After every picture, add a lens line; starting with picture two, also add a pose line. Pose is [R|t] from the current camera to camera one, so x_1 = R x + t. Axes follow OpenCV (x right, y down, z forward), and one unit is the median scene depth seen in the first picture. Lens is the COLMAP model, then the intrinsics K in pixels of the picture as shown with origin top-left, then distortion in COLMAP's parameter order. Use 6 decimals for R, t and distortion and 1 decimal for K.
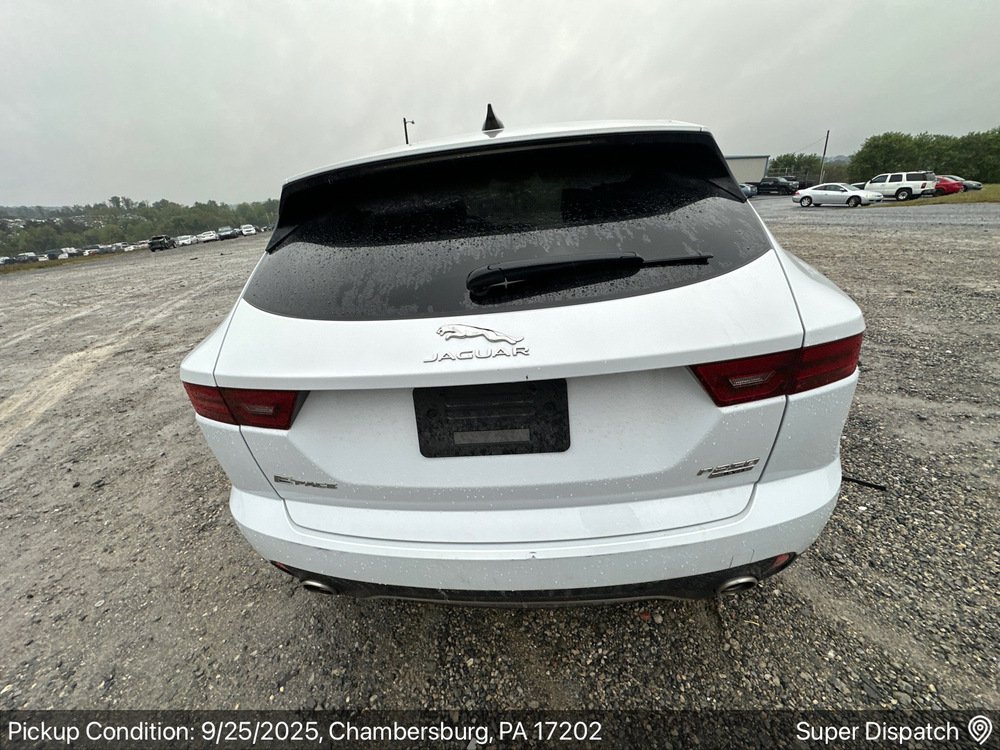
lens RADIAL K [[405.0, 0, 493.6], [0, 405.0, 373.0], [0, 0, 1]] dist [-0.003595, 0.000163]
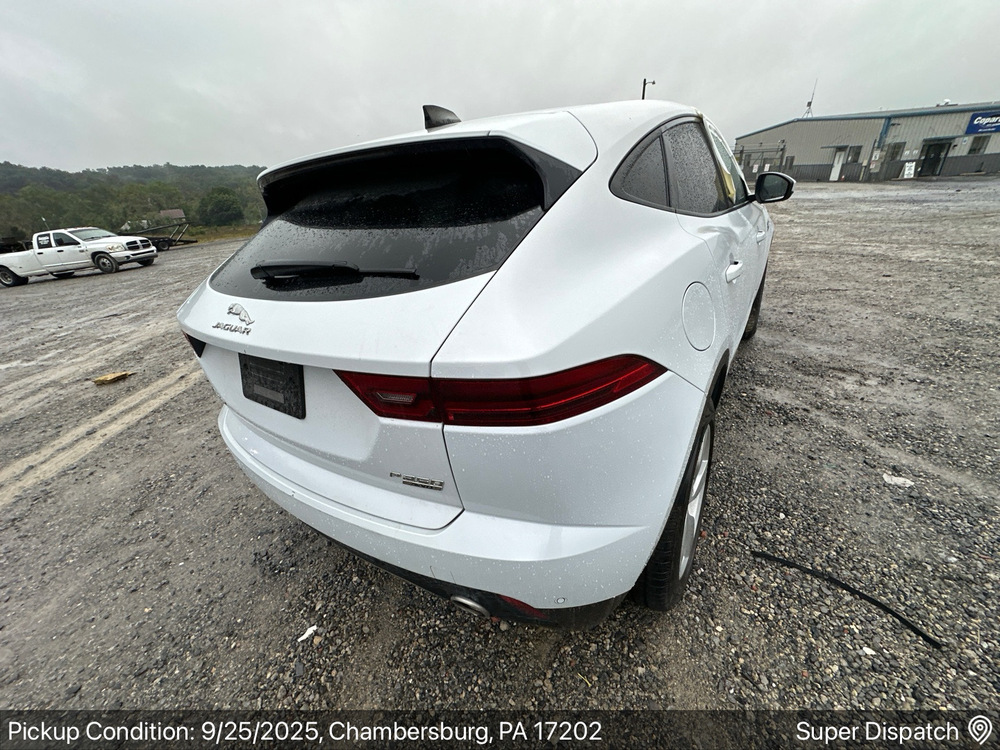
lens RADIAL K [[405.0, 0, 499.5], [0, 405.0, 374.2], [0, 0, 1]] dist [-0.003595, 0.000163]
pose [[0.864245, 0.218740, -0.453027, 0.390640], [-0.185951, 0.975647, 0.116340, -0.061623], [0.467442, -0.016306, 0.883873, 0.067172]]
